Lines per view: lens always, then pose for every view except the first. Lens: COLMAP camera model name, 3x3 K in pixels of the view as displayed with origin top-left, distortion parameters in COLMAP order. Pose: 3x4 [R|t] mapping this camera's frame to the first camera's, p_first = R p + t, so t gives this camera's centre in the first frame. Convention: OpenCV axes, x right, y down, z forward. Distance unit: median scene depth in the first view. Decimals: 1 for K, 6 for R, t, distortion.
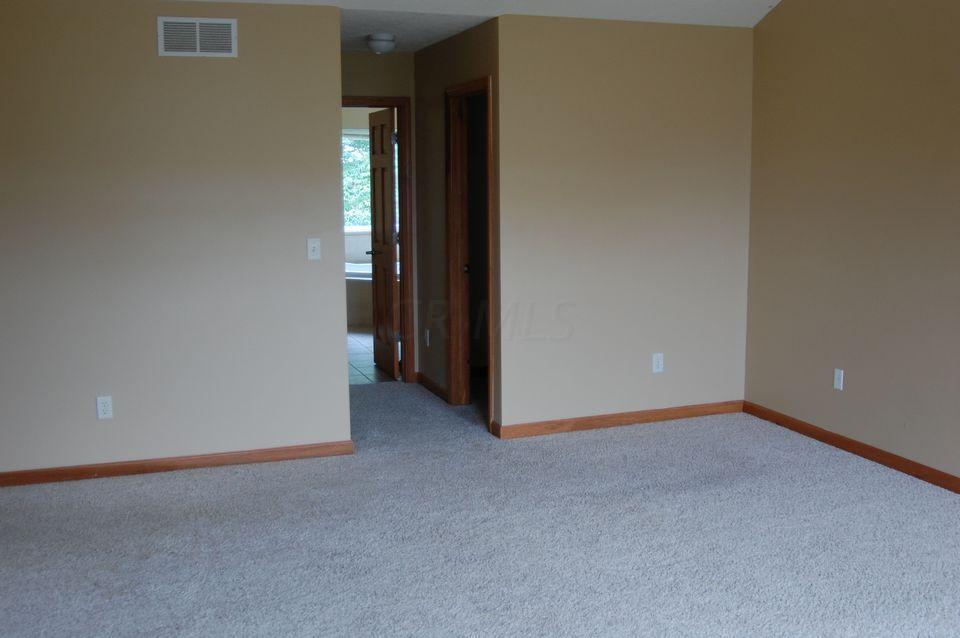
lens RADIAL K [[997.2, 0, 481.4], [0, 997.2, 319.6], [0, 0, 1]] dist [-0.102741, 0.000000]
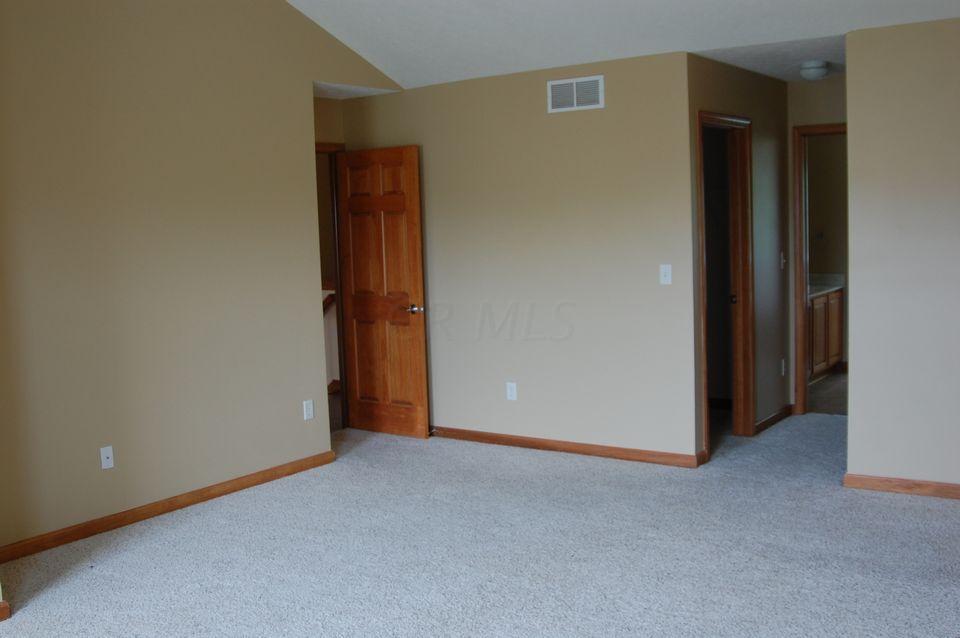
lens RADIAL K [[997.2, 0, 482.2], [0, 997.2, 318.6], [0, 0, 1]] dist [-0.102741, 0.000000]
pose [[0.567438, 0.071830, -0.820277, 0.657635], [-0.087317, 0.995820, 0.026799, -0.036141], [0.818774, 0.056417, 0.571338, 0.223727]]
